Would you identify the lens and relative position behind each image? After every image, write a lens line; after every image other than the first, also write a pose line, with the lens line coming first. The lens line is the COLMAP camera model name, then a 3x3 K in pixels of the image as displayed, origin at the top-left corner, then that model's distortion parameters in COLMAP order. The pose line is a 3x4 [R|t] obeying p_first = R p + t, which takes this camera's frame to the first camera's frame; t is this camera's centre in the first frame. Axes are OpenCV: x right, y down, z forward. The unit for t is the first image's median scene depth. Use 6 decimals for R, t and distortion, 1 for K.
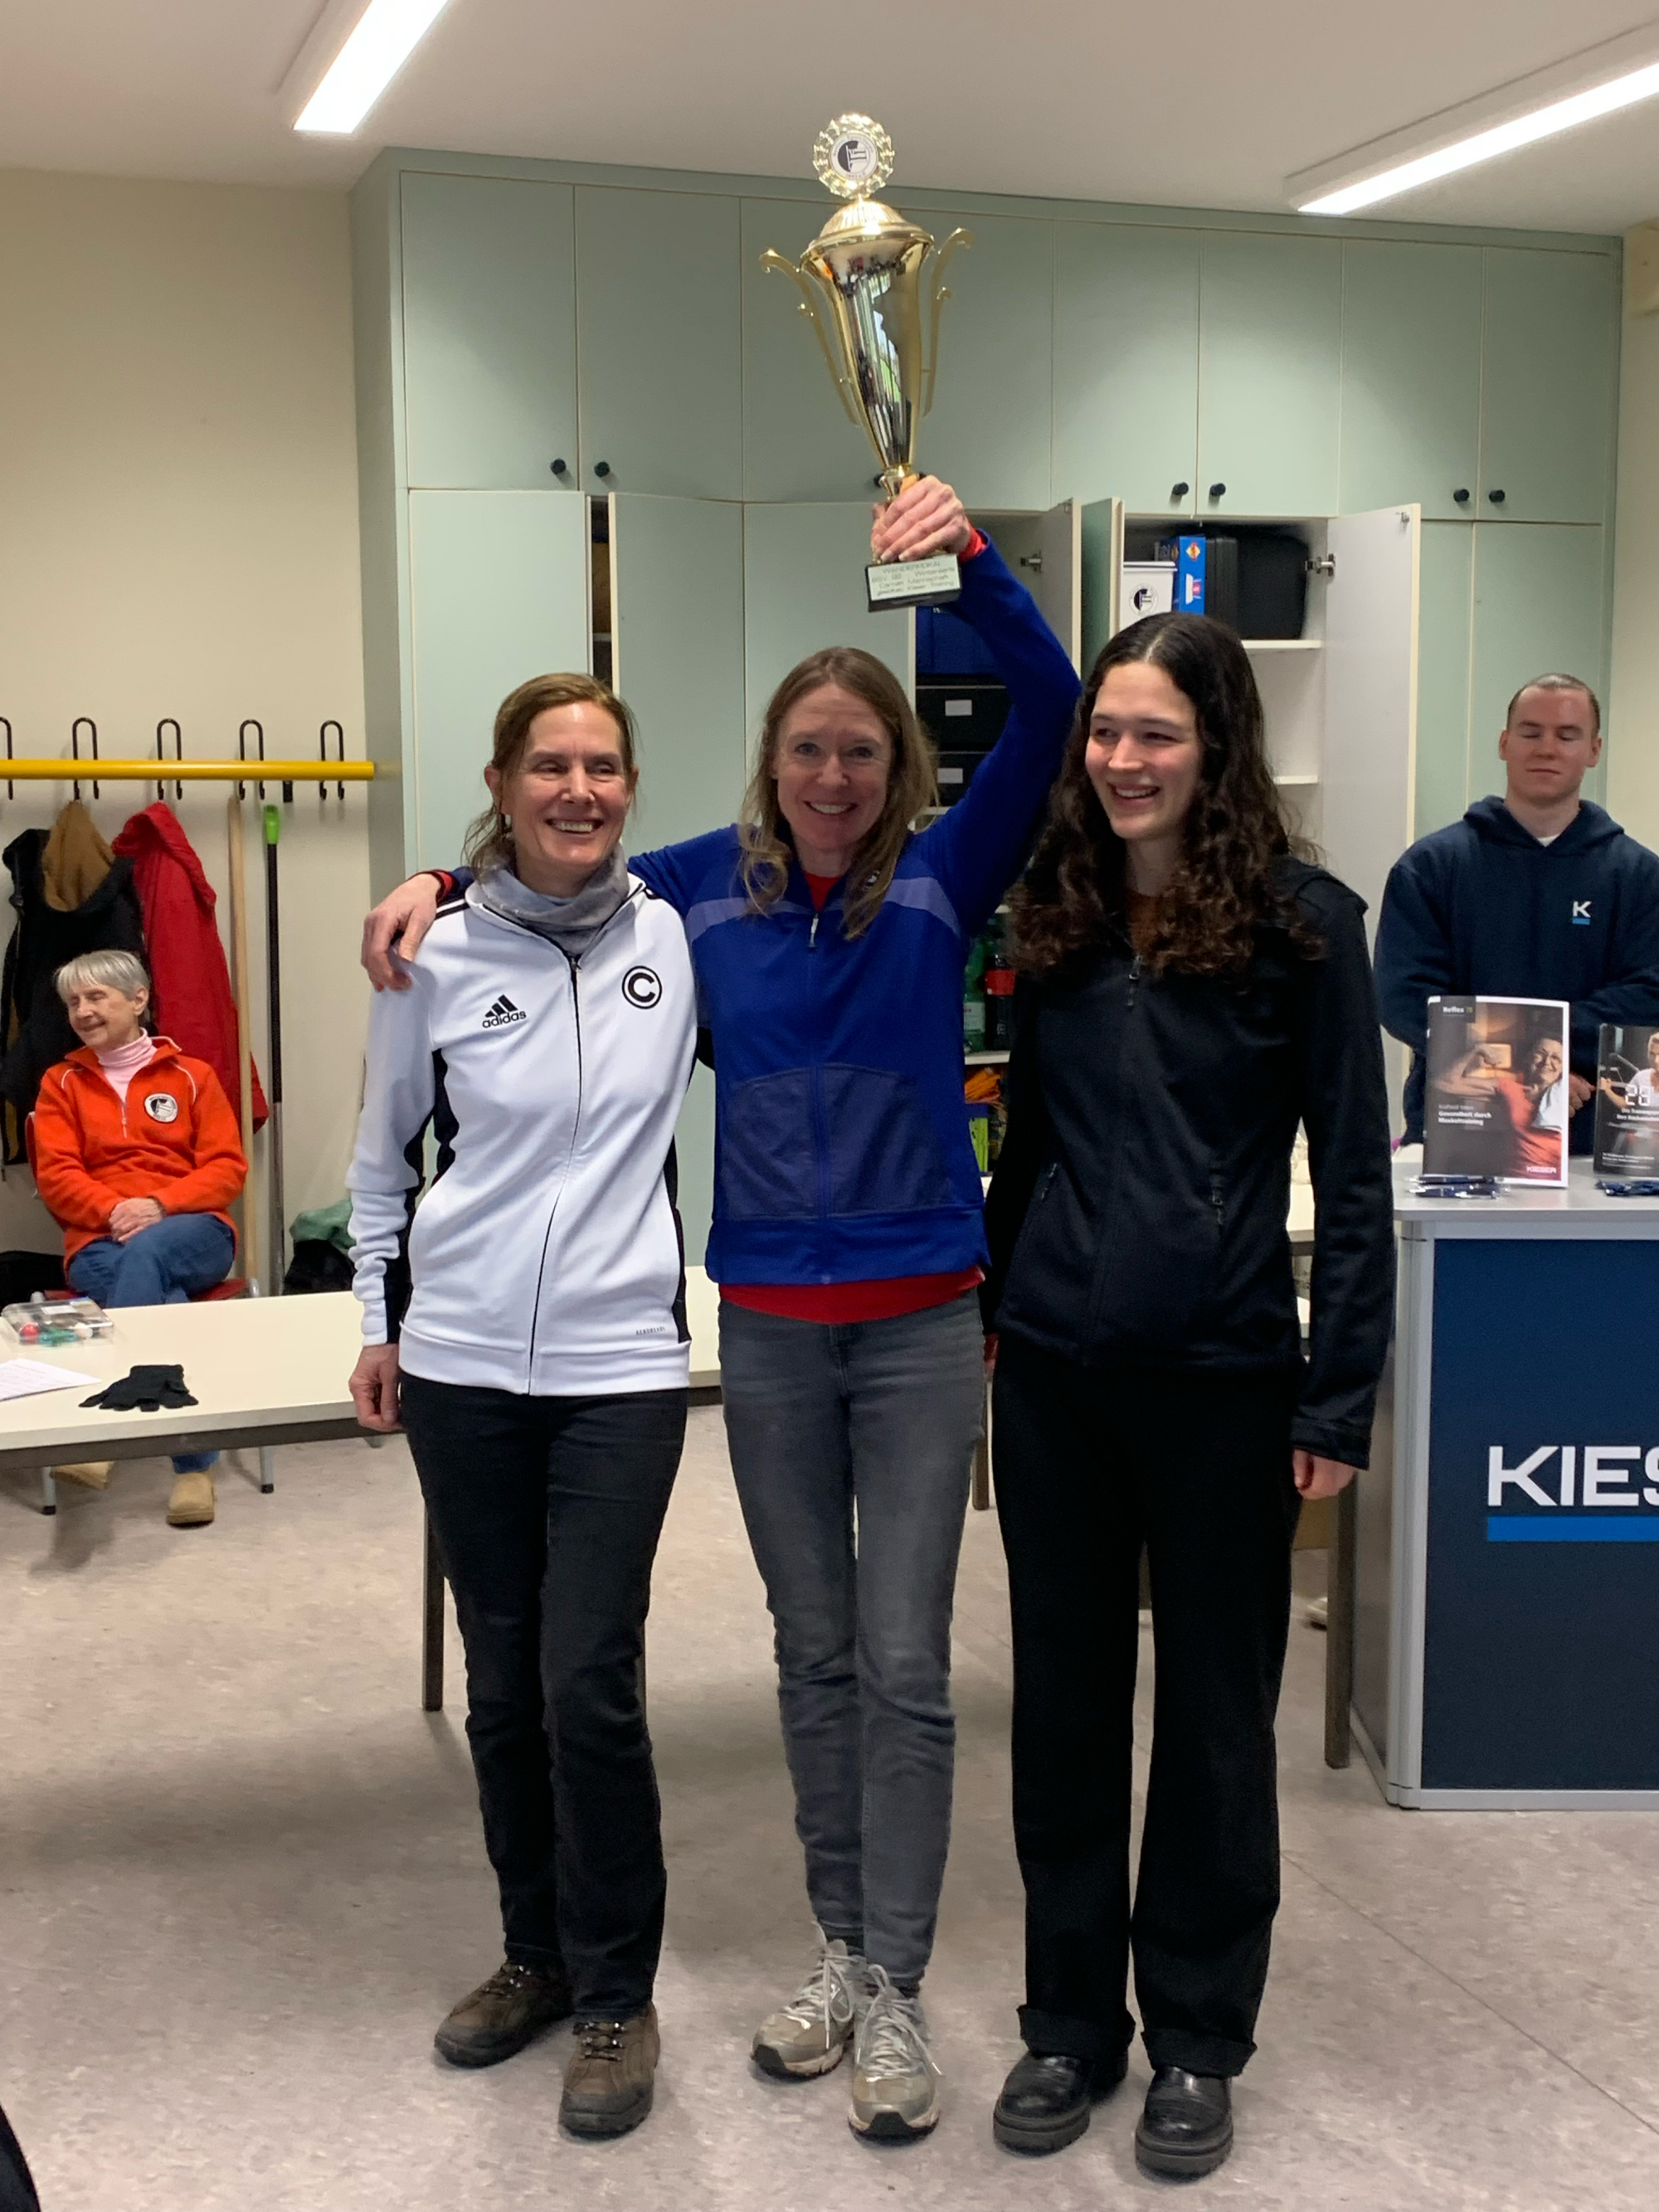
lens RADIAL K [[2719.3, 0, 826.2], [0, 2719.3, 1113.2], [0, 0, 1]] dist [0.088697, 0.000000]
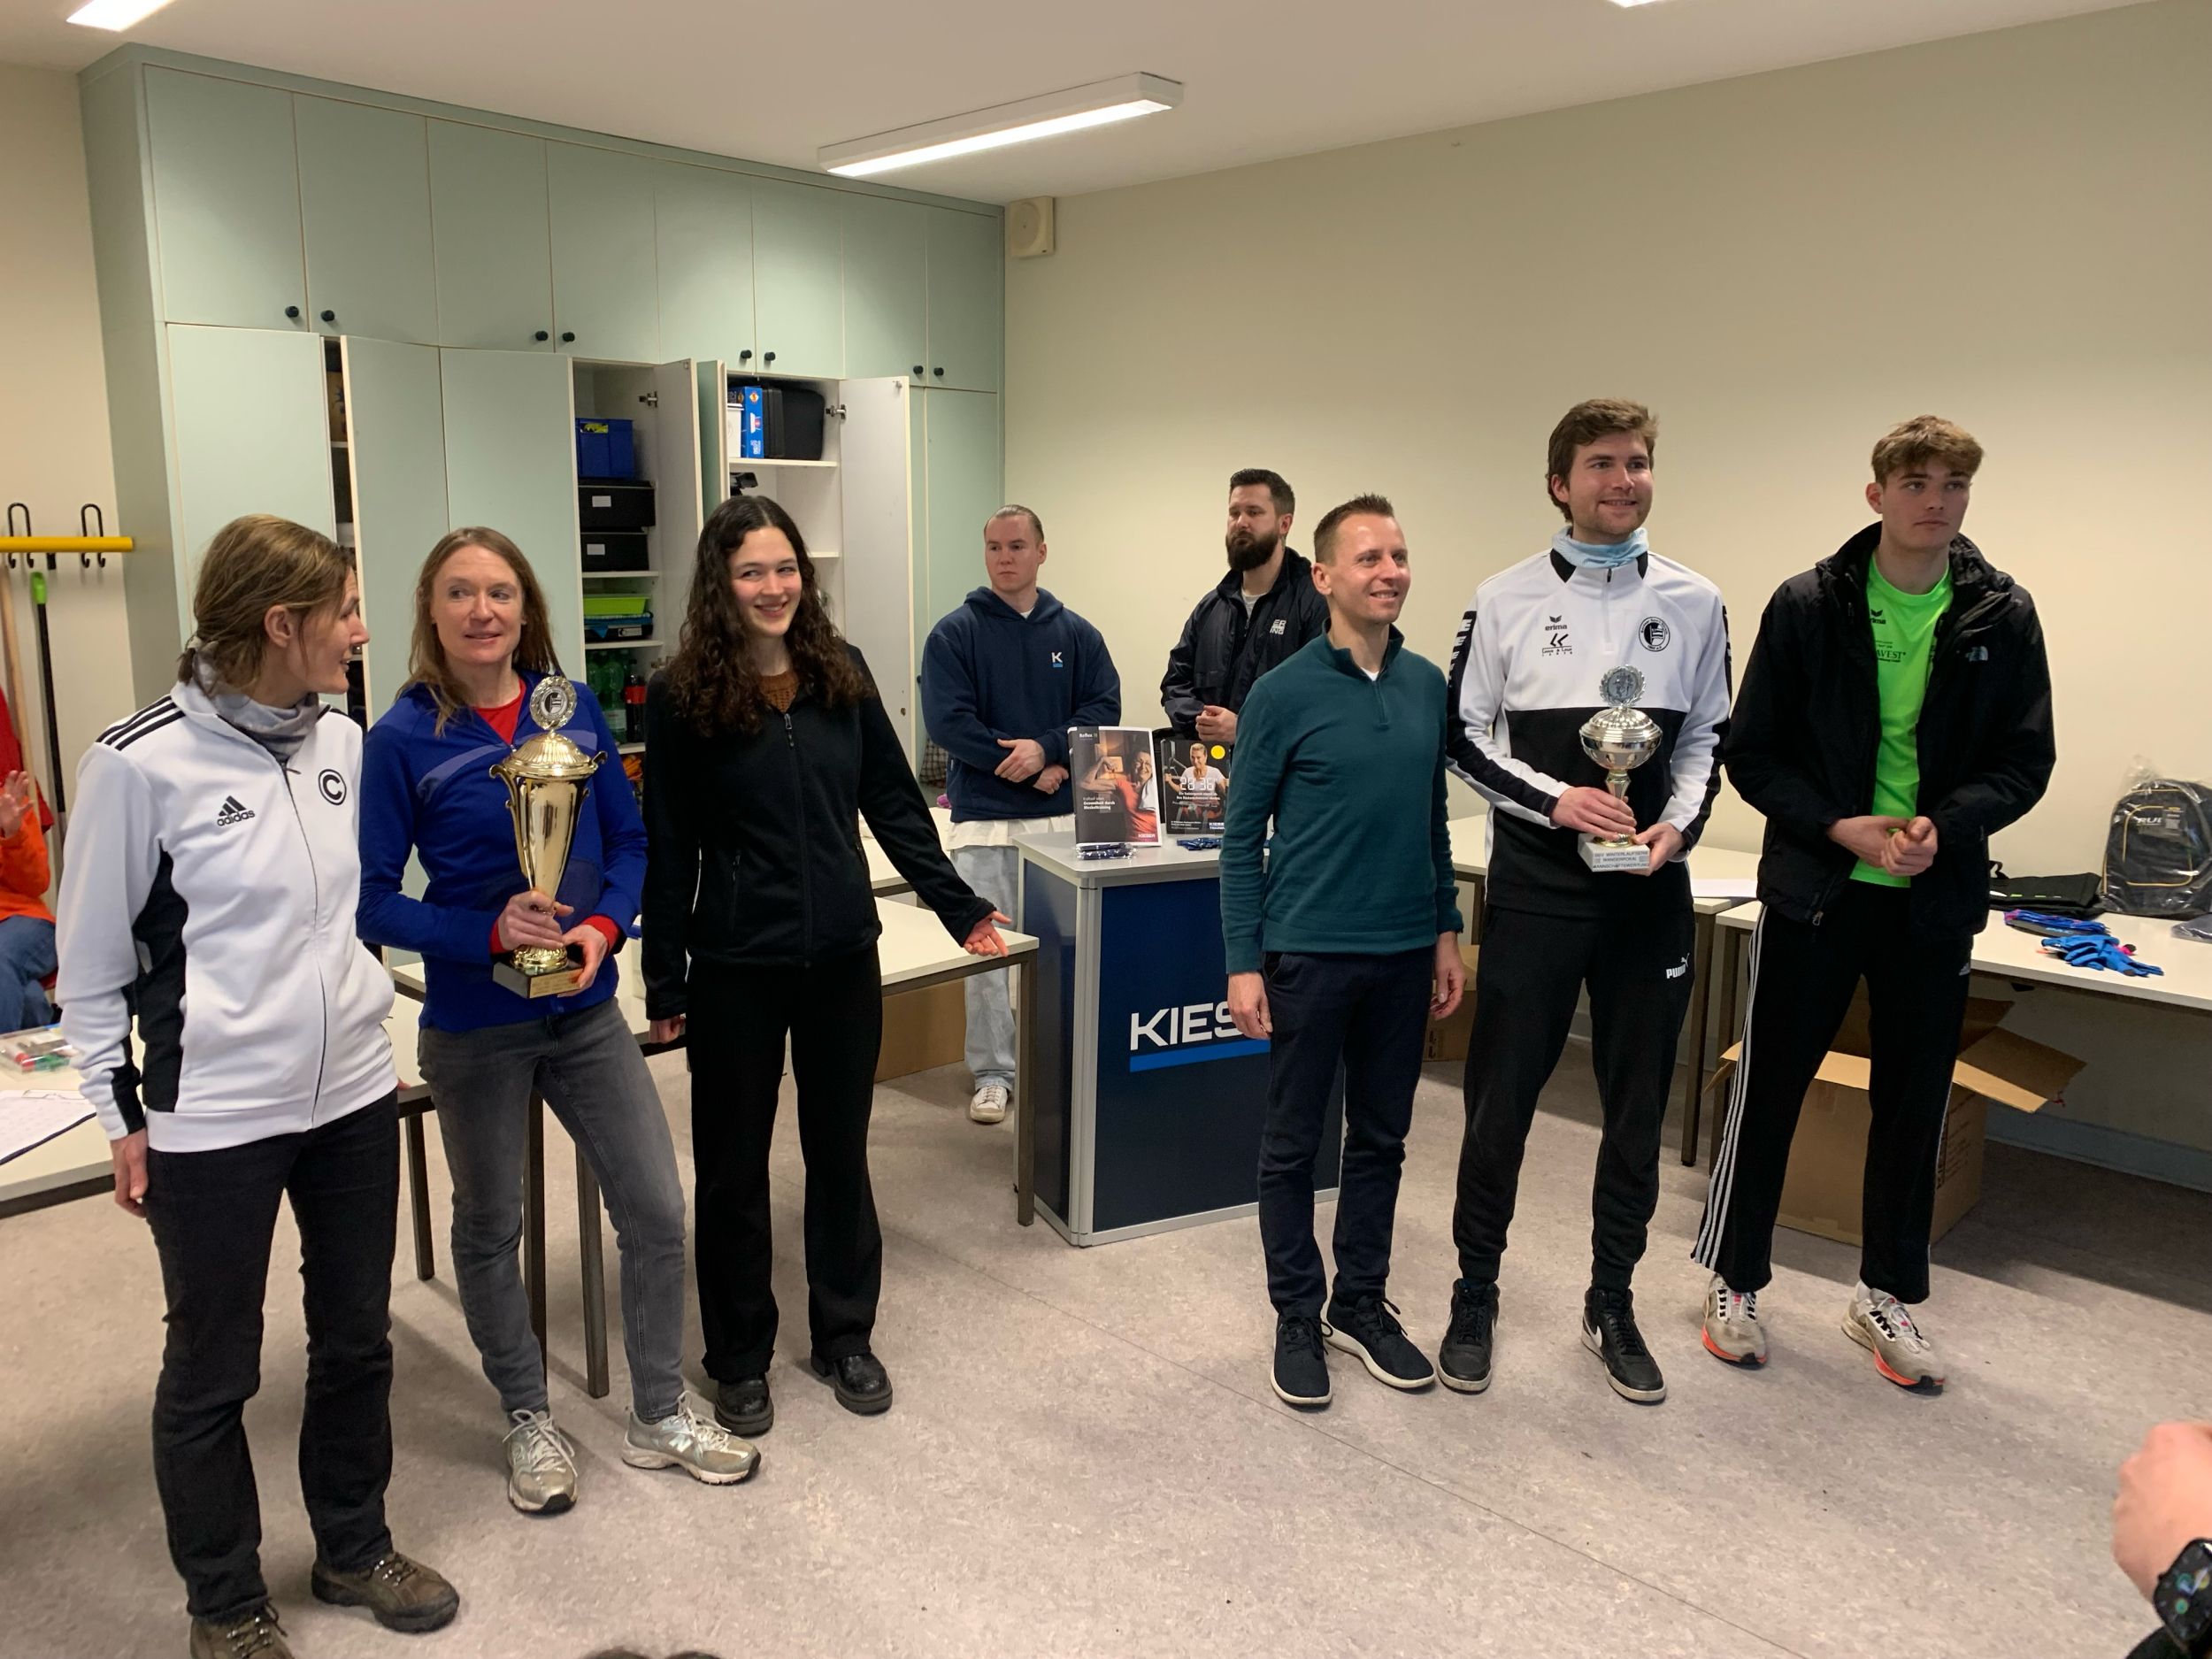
lens RADIAL K [[1748.9, 0, 1156.7], [0, 1748.9, 807.5], [0, 0, 1]] dist [0.071063, -0.034310]
pose [[0.893818, -0.058114, 0.444649, -0.124255], [0.037824, 0.997804, 0.054376, -0.034198], [-0.446832, -0.031784, 0.894053, 0.060655]]
